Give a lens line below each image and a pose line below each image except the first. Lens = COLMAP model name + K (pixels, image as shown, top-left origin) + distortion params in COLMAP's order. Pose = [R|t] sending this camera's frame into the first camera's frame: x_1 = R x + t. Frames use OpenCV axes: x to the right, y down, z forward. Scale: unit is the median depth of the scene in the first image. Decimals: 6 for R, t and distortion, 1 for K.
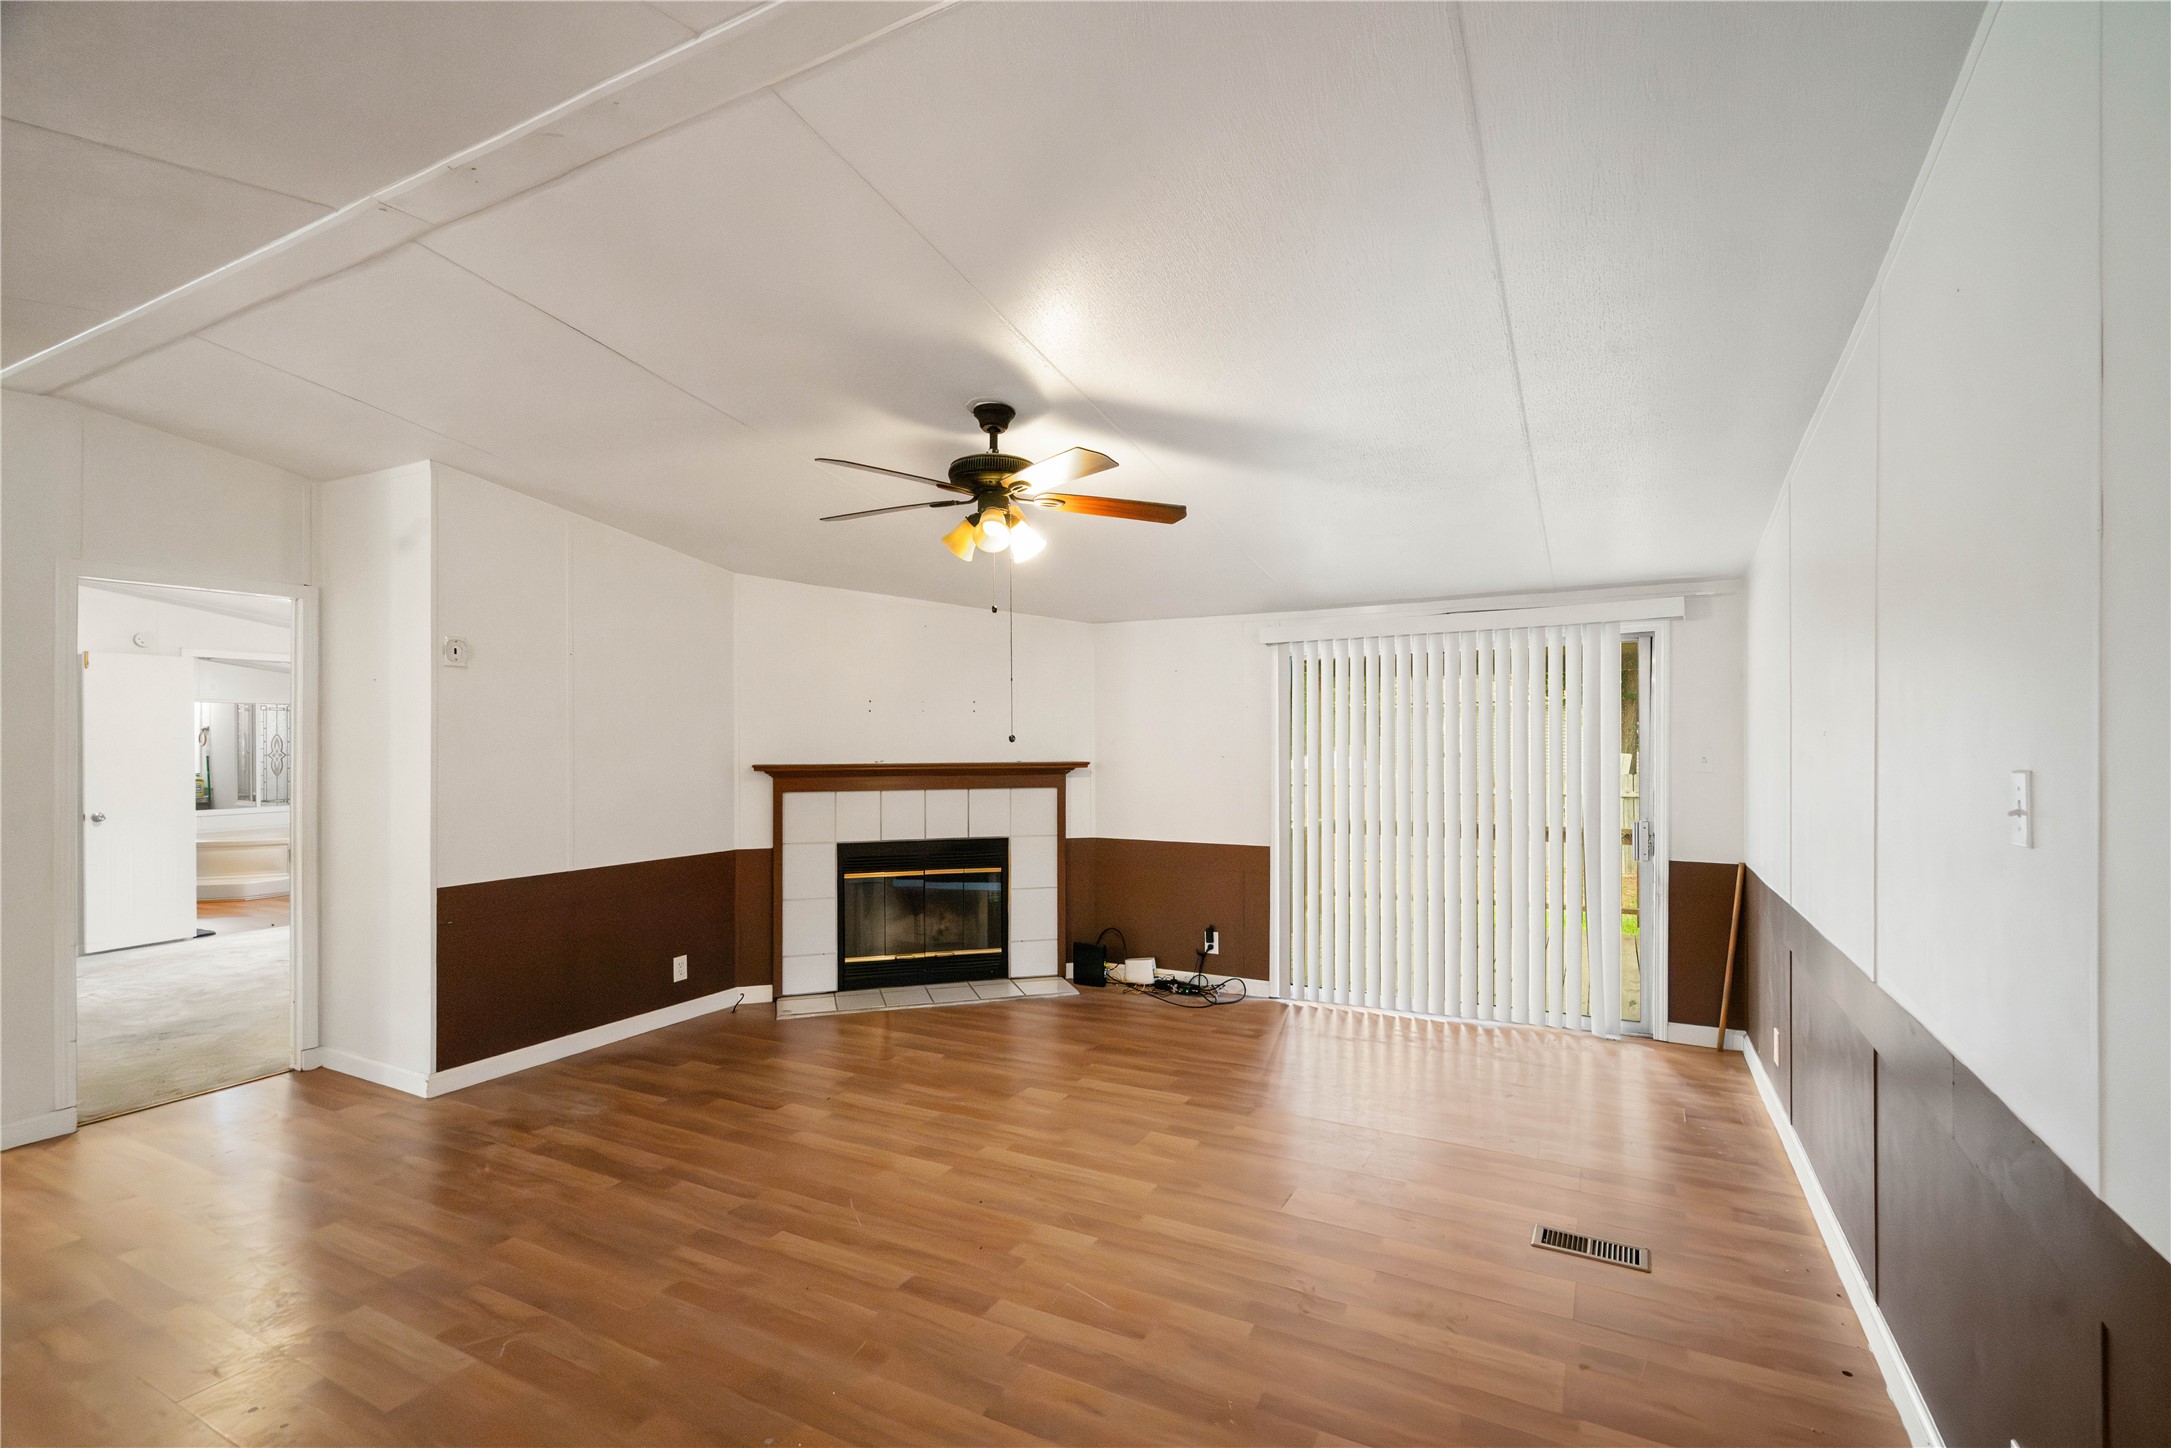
lens RADIAL K [[992.6, 0, 1091.4], [0, 992.6, 731.4], [0, 0, 1]] dist [-0.002808, 0.003046]
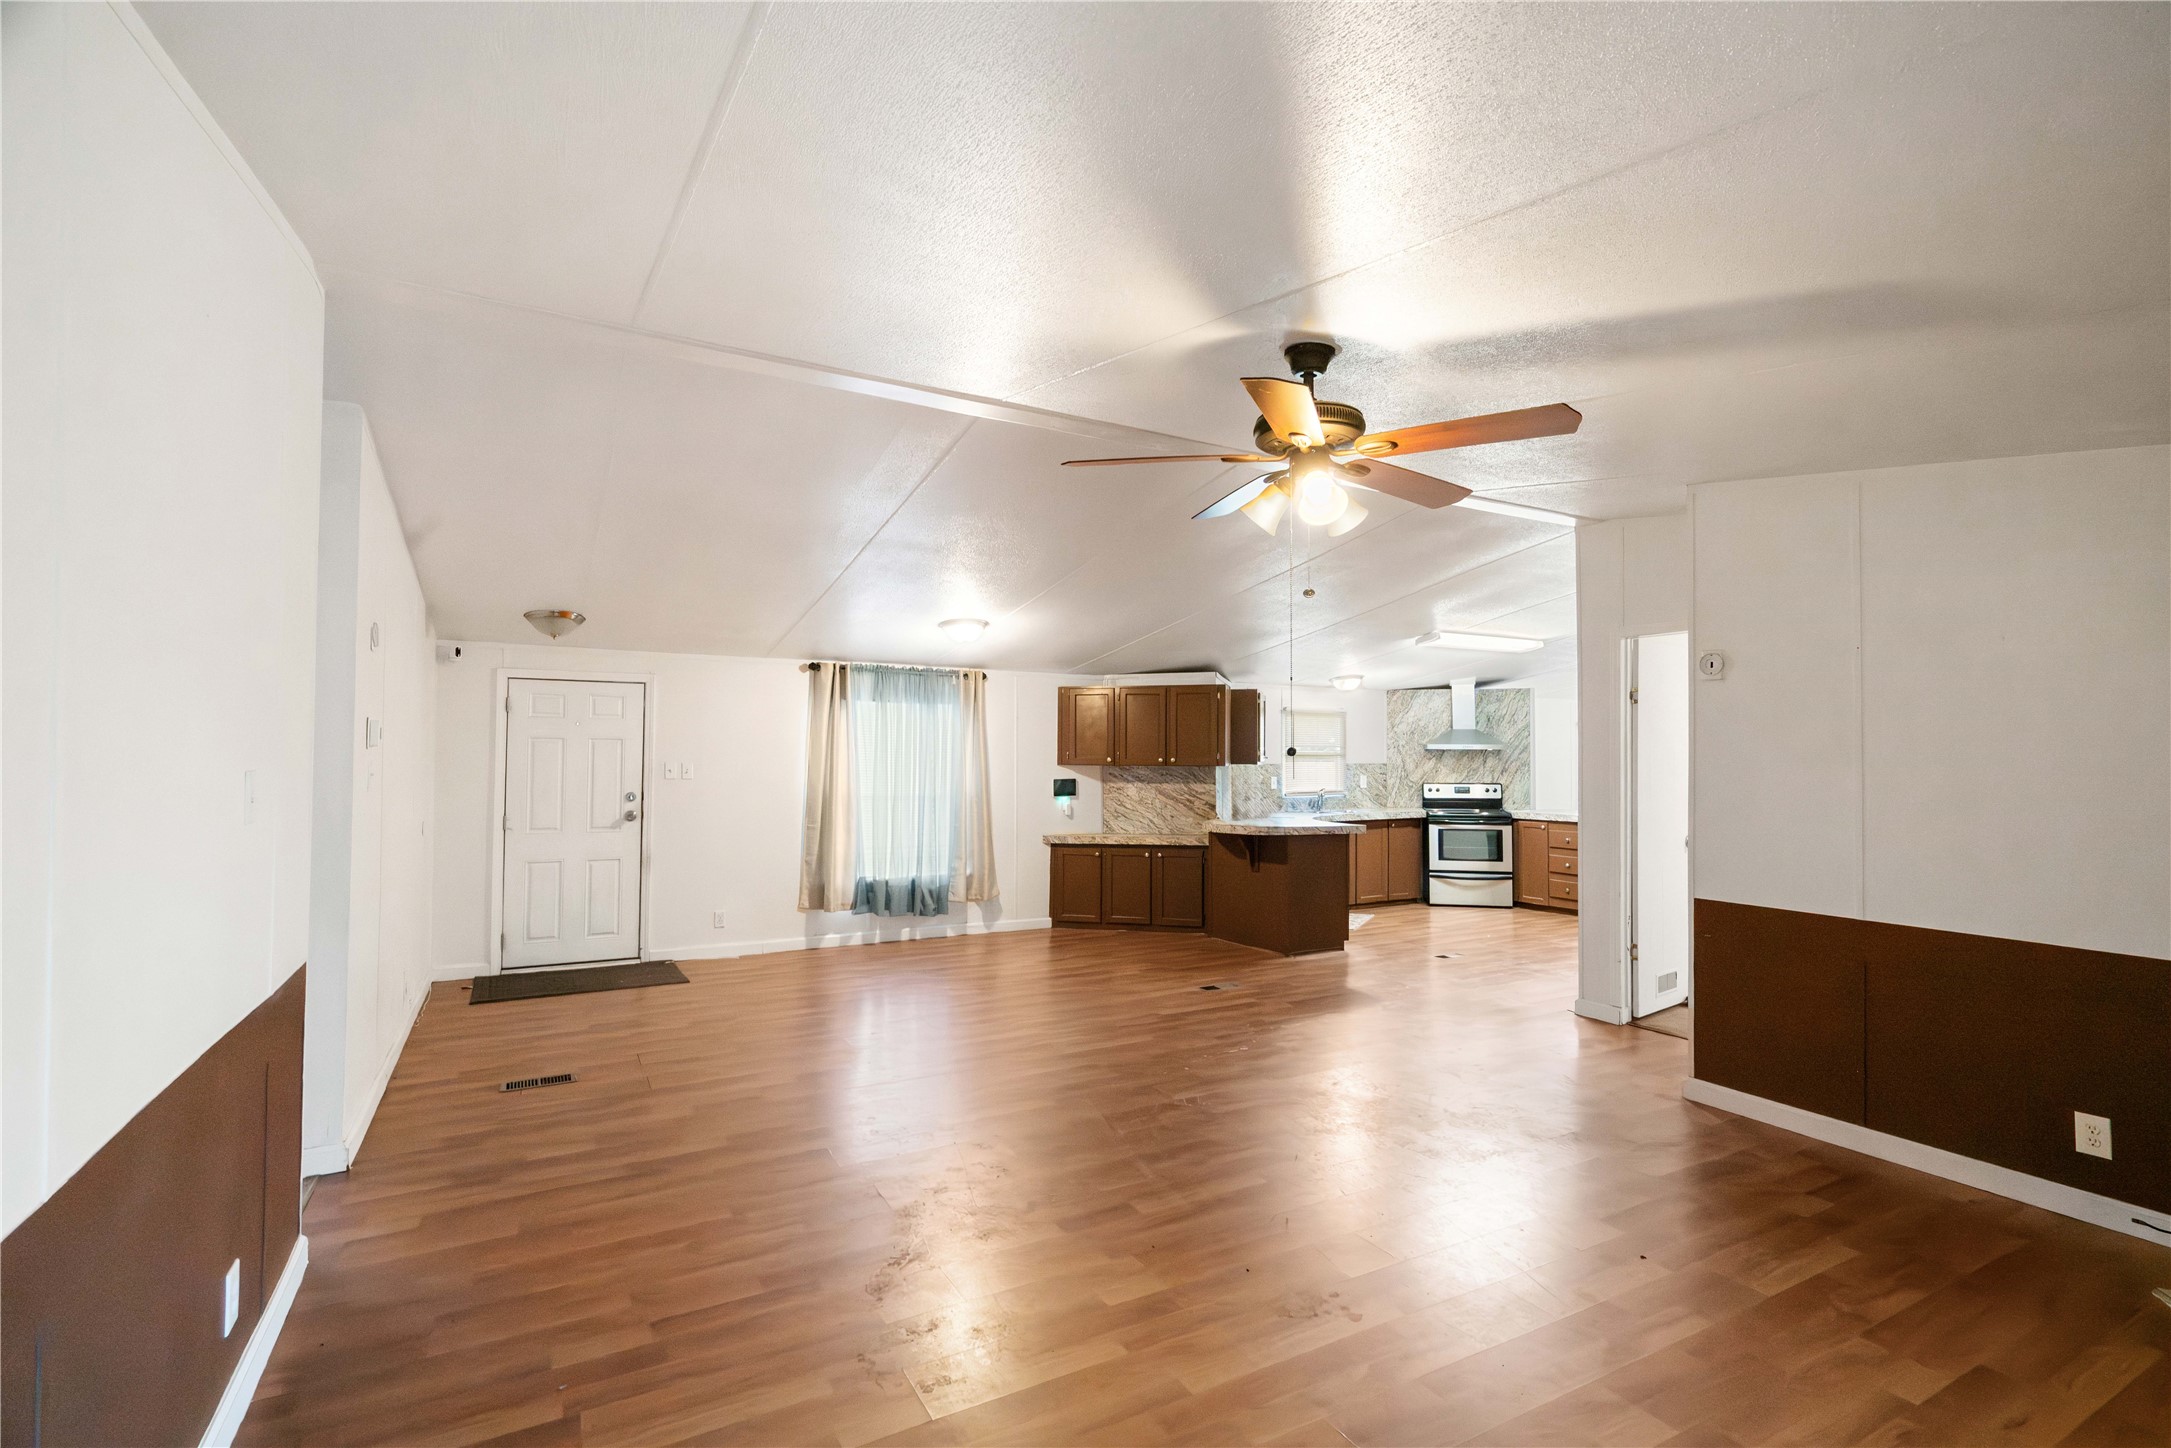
lens RADIAL K [[992.6, 0, 1079.7], [0, 992.6, 729.7], [0, 0, 1]] dist [-0.002808, 0.003046]
pose [[-0.555158, -0.018012, -0.831550, 0.498570], [0.002194, 0.999730, -0.023119, 0.005038], [0.831742, -0.014659, -0.554969, 0.943349]]
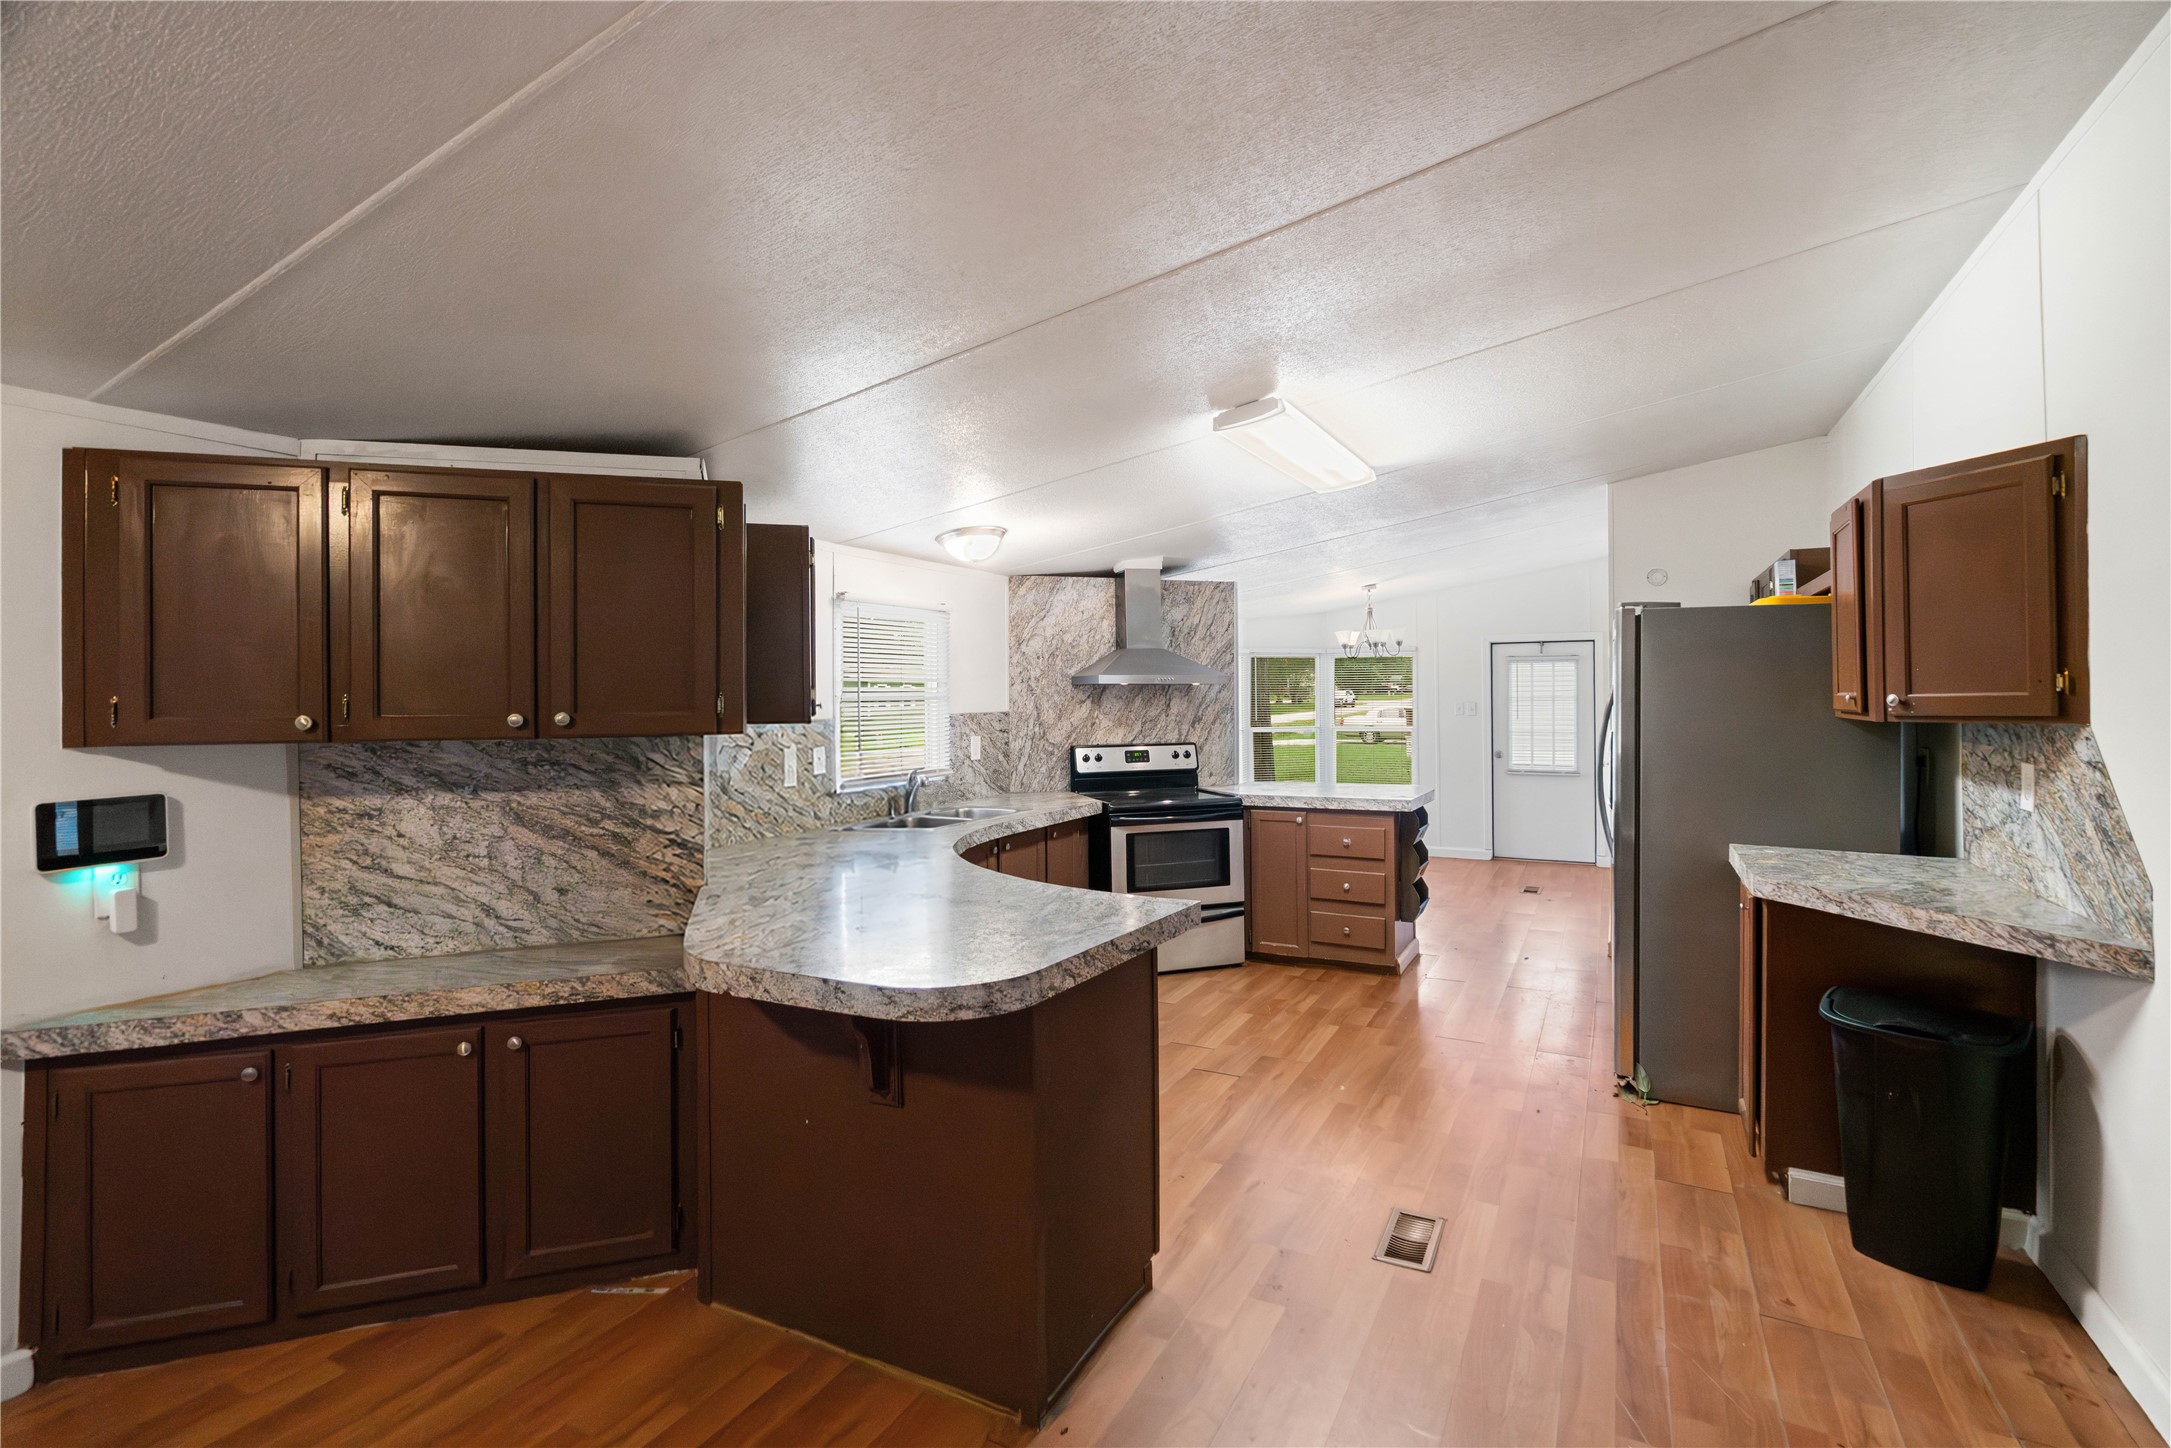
lens RADIAL K [[992.6, 0, 1085.6], [0, 992.6, 695.5], [0, 0, 1]] dist [-0.002808, 0.003046]
pose [[-0.008480, 0.005553, -0.999949, -0.556146], [0.012329, 0.999909, 0.005448, 0.005769], [0.999888, -0.012282, -0.008548, 0.373648]]
